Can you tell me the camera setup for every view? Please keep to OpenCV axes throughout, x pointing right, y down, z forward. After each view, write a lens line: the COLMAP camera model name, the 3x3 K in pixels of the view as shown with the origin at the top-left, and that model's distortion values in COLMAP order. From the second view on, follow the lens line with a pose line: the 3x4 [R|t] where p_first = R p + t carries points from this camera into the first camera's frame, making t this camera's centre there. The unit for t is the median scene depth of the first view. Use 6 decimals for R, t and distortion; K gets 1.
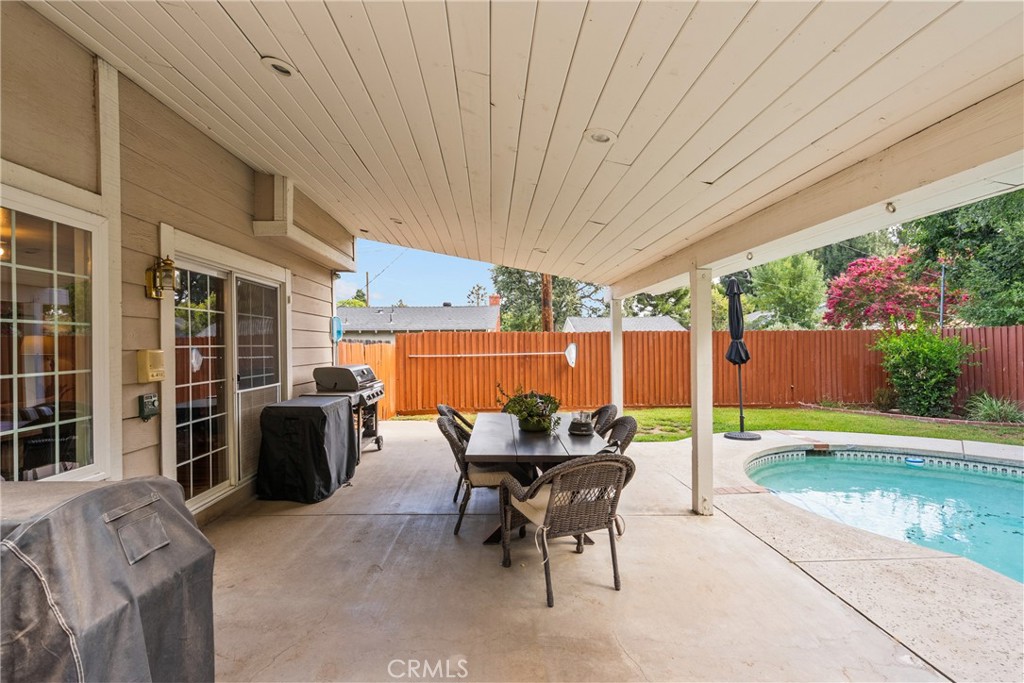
lens RADIAL K [[464.8, 0, 510.3], [0, 464.8, 343.7], [0, 0, 1]] dist [-0.004480, -0.000200]
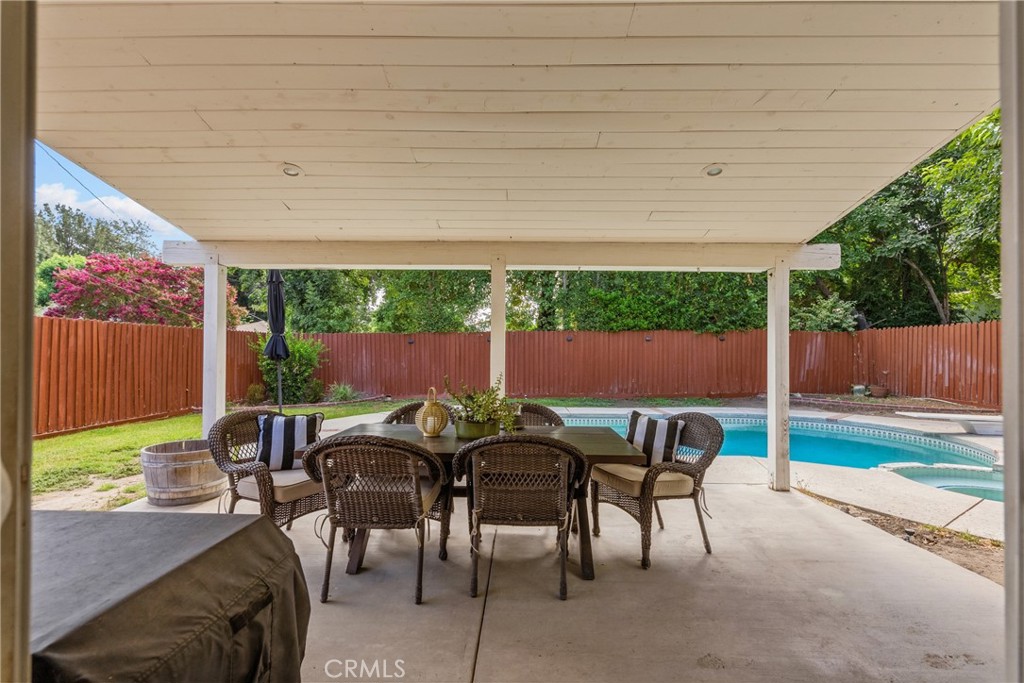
lens RADIAL K [[464.8, 0, 512.0], [0, 464.8, 346.1], [0, 0, 1]] dist [-0.004480, -0.000200]
pose [[0.043575, 0.018043, 0.998887, -0.257462], [-0.005890, 0.999824, -0.017803, 0.019528], [-0.999033, -0.005107, 0.043674, 0.337800]]
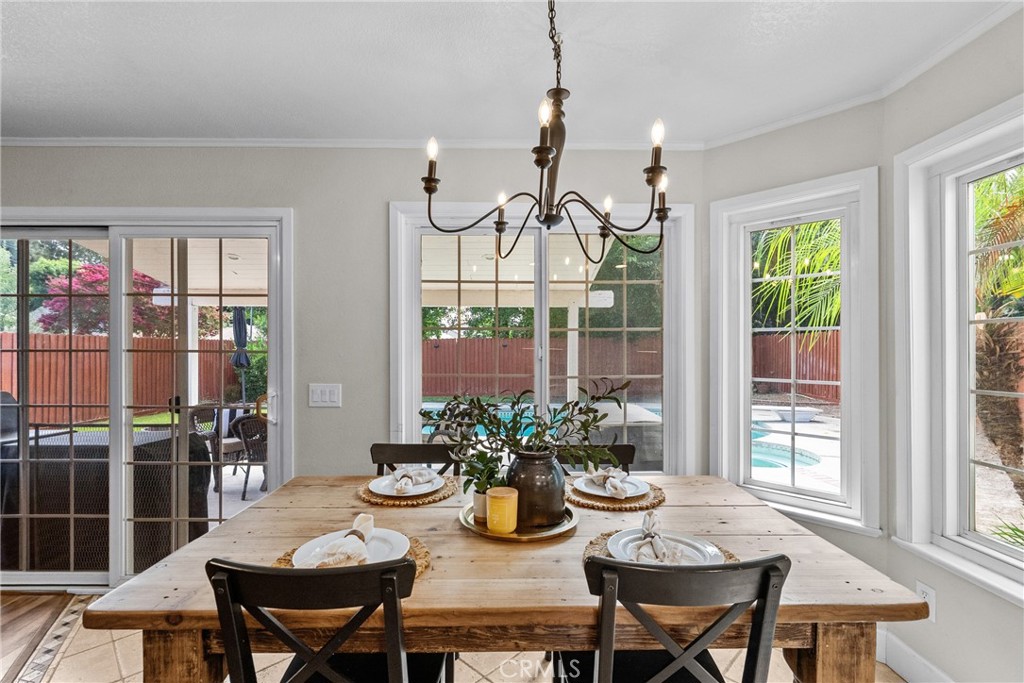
lens RADIAL K [[464.8, 0, 511.8], [0, 464.8, 346.2], [0, 0, 1]] dist [-0.004480, -0.000200]
pose [[0.023415, 0.014041, 0.999627, -0.442598], [-0.001920, 0.999900, -0.014000, 0.002900], [-0.999724, -0.001591, 0.023439, 0.194168]]
